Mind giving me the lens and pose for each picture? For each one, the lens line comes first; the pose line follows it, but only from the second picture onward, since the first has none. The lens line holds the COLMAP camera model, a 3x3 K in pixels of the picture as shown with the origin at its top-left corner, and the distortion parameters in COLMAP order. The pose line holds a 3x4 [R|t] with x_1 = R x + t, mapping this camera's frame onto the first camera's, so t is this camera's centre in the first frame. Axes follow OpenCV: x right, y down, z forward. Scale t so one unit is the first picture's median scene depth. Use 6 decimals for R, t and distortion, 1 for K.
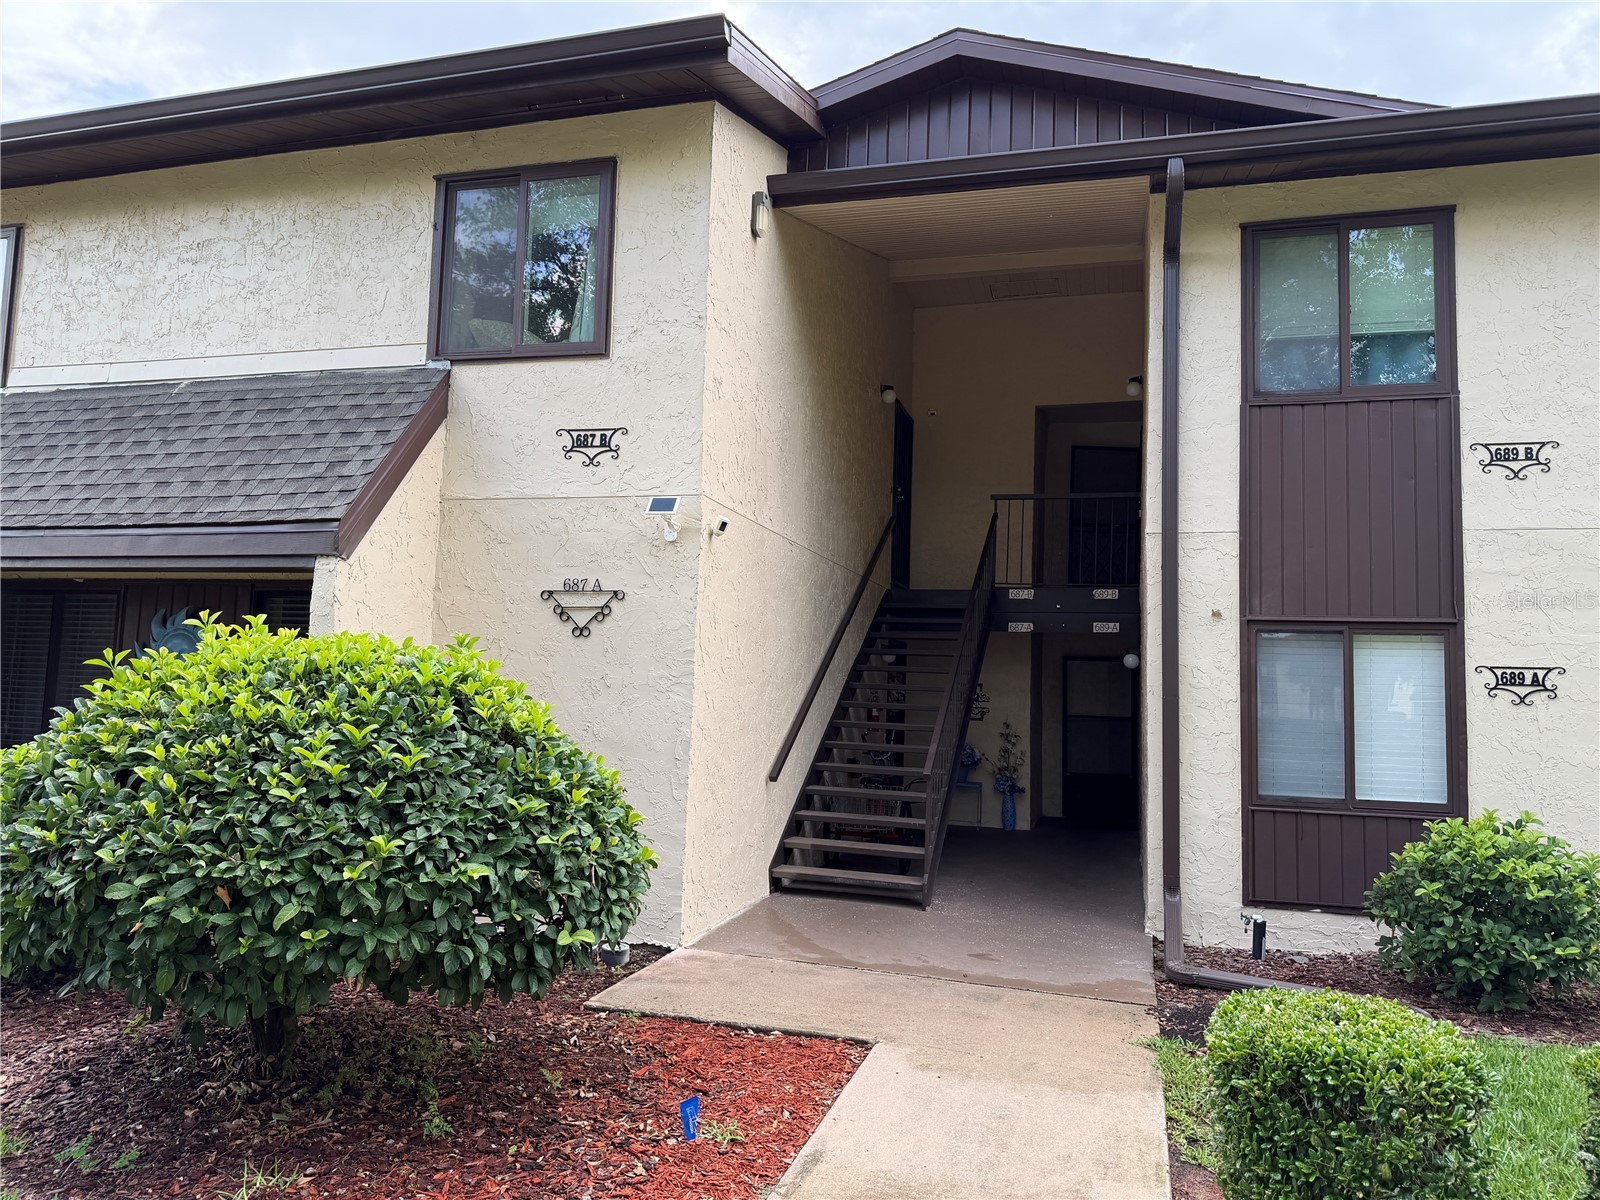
lens RADIAL K [[1129.0, 0, 797.8], [0, 1129.0, 600.7], [0, 0, 1]] dist [0.056431, -0.073702]
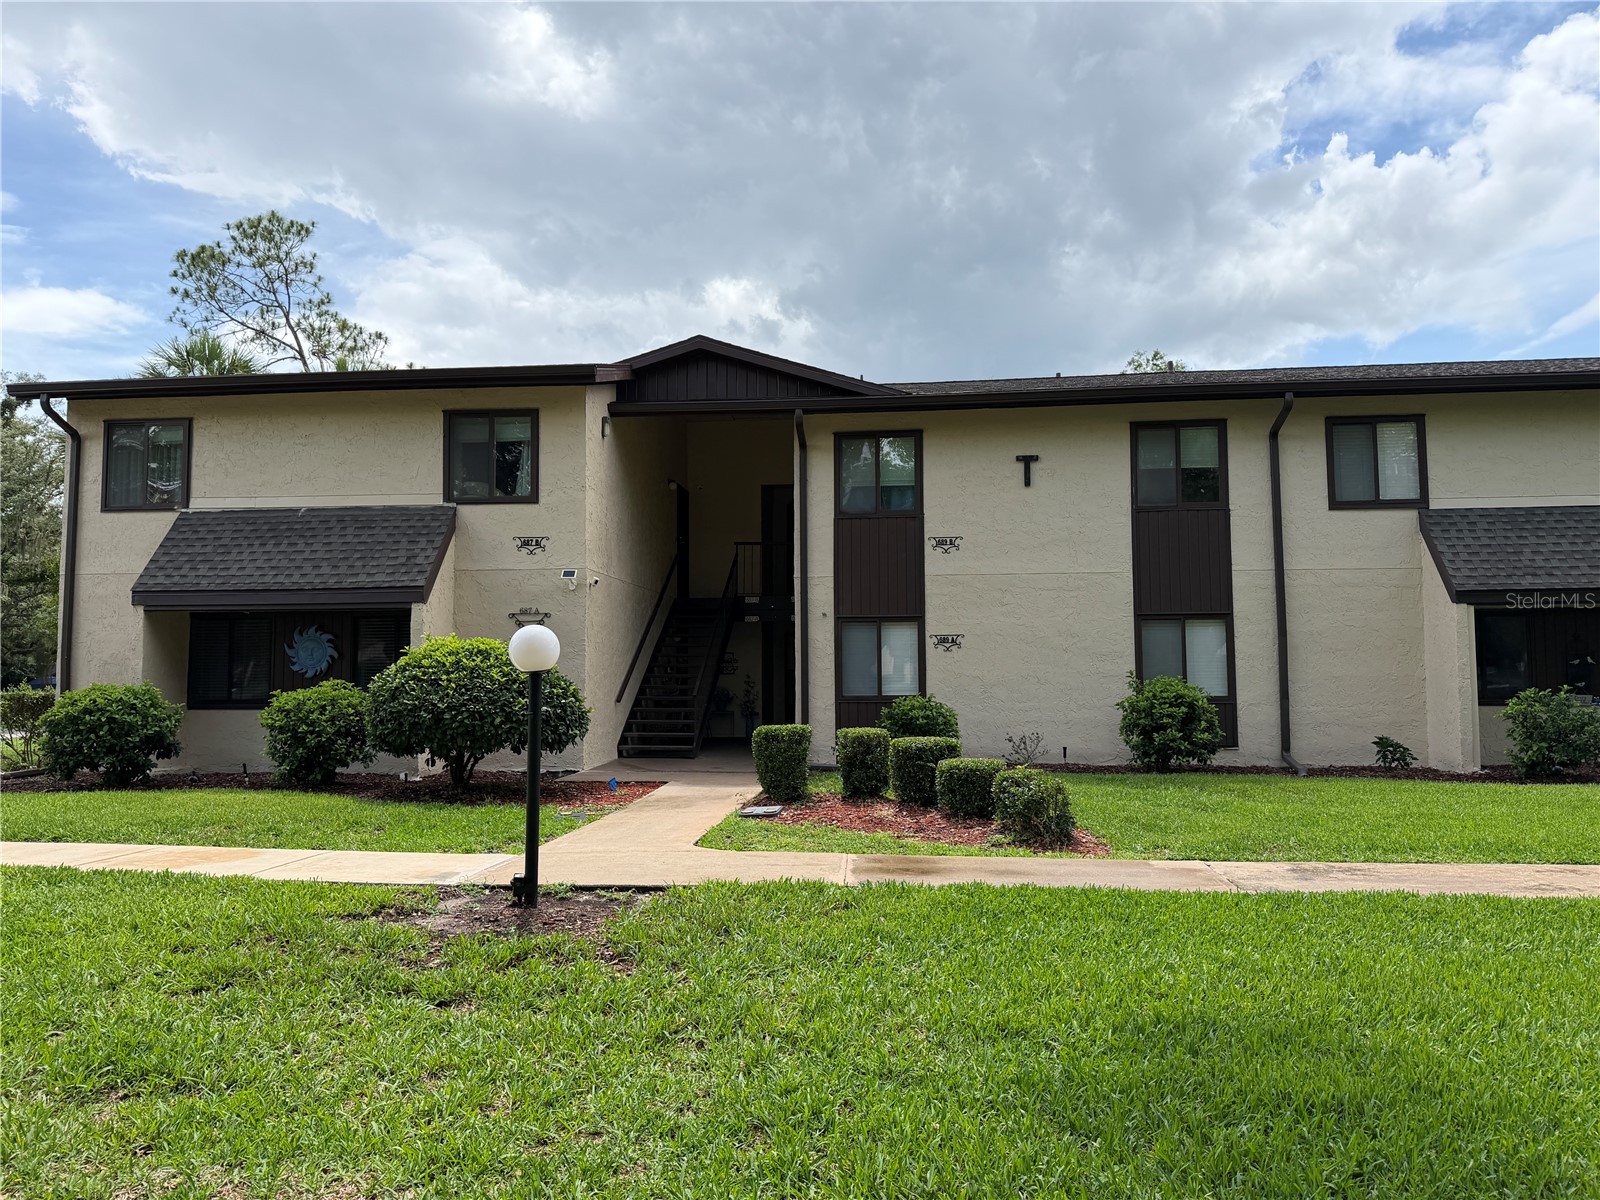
lens RADIAL K [[1129.0, 0, 814.4], [0, 1129.0, 596.8], [0, 0, 1]] dist [0.056431, -0.073702]
pose [[0.980592, -0.024855, 0.194479, -0.072673], [0.021604, 0.999589, 0.018824, -0.064812], [-0.194867, -0.014257, 0.980726, -1.141909]]
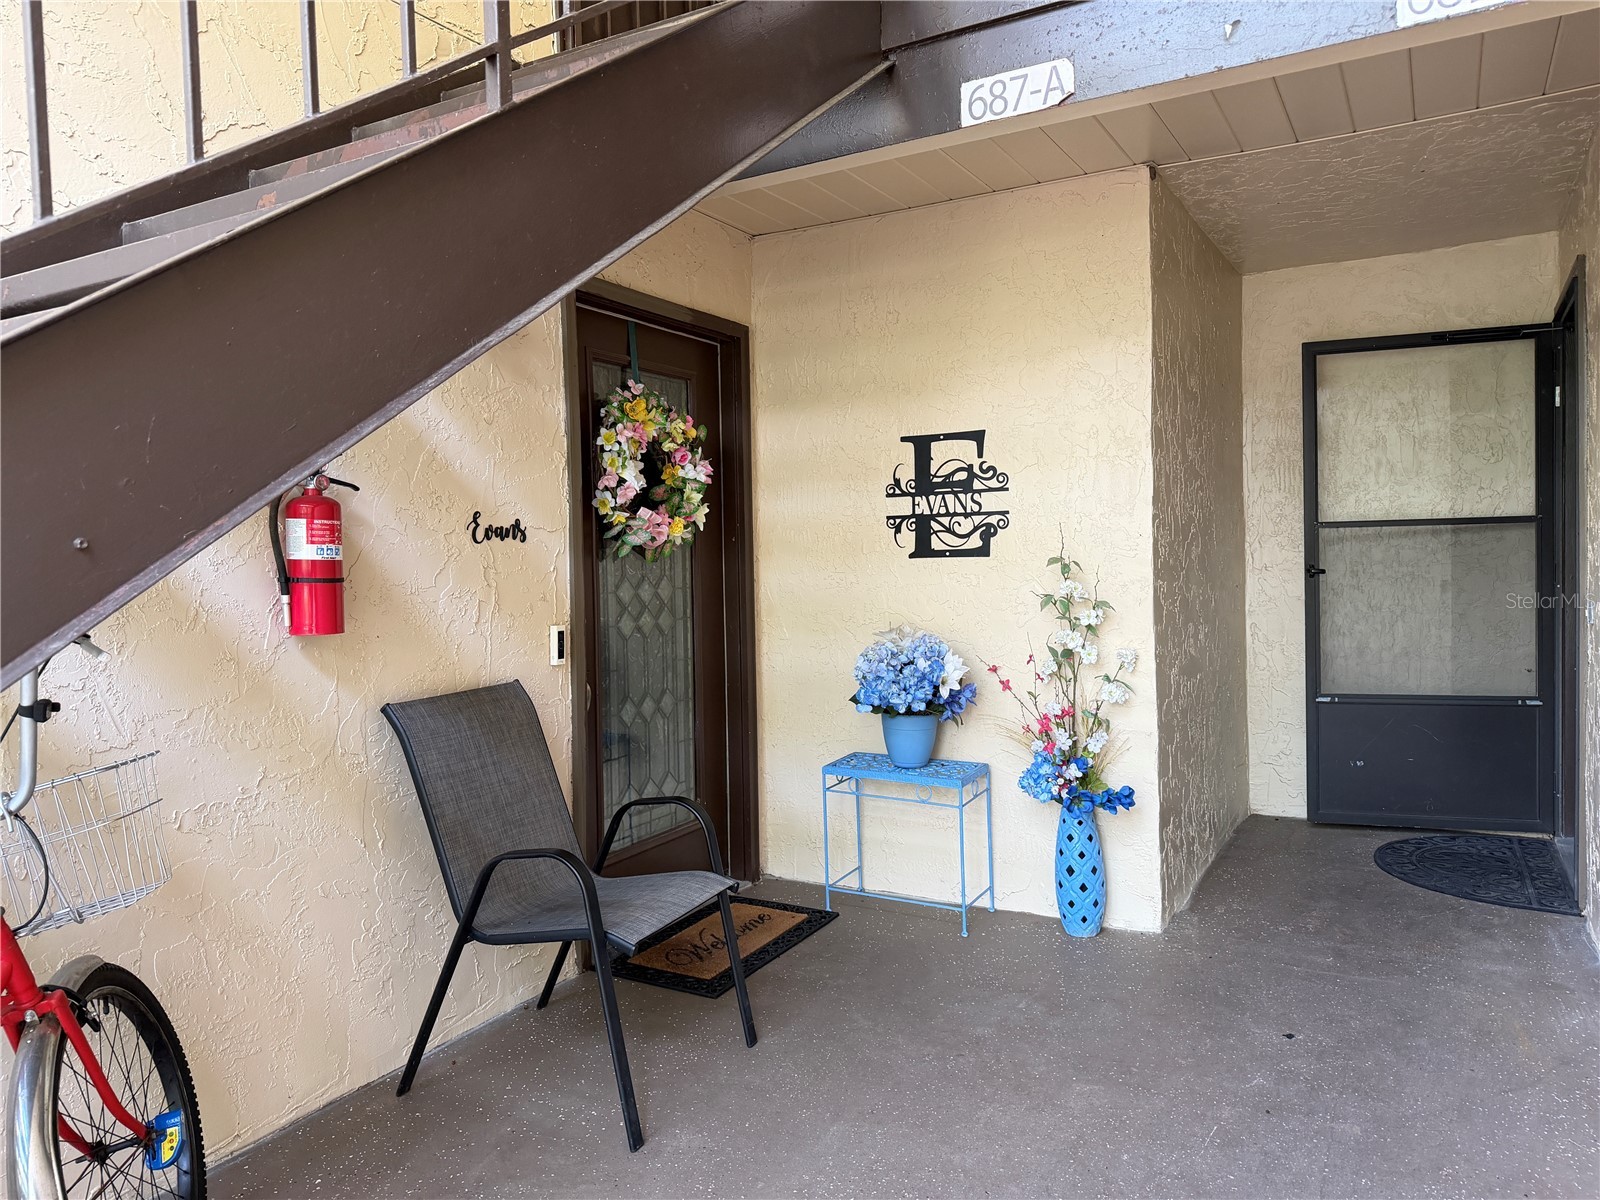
lens RADIAL K [[1129.0, 0, 798.4], [0, 1129.0, 594.7], [0, 0, 1]] dist [0.056431, -0.073702]
pose [[0.971268, -0.045949, -0.233509, 0.318771], [0.076458, 0.989416, 0.123332, 0.133376], [0.225370, -0.137642, 0.964501, 1.225939]]
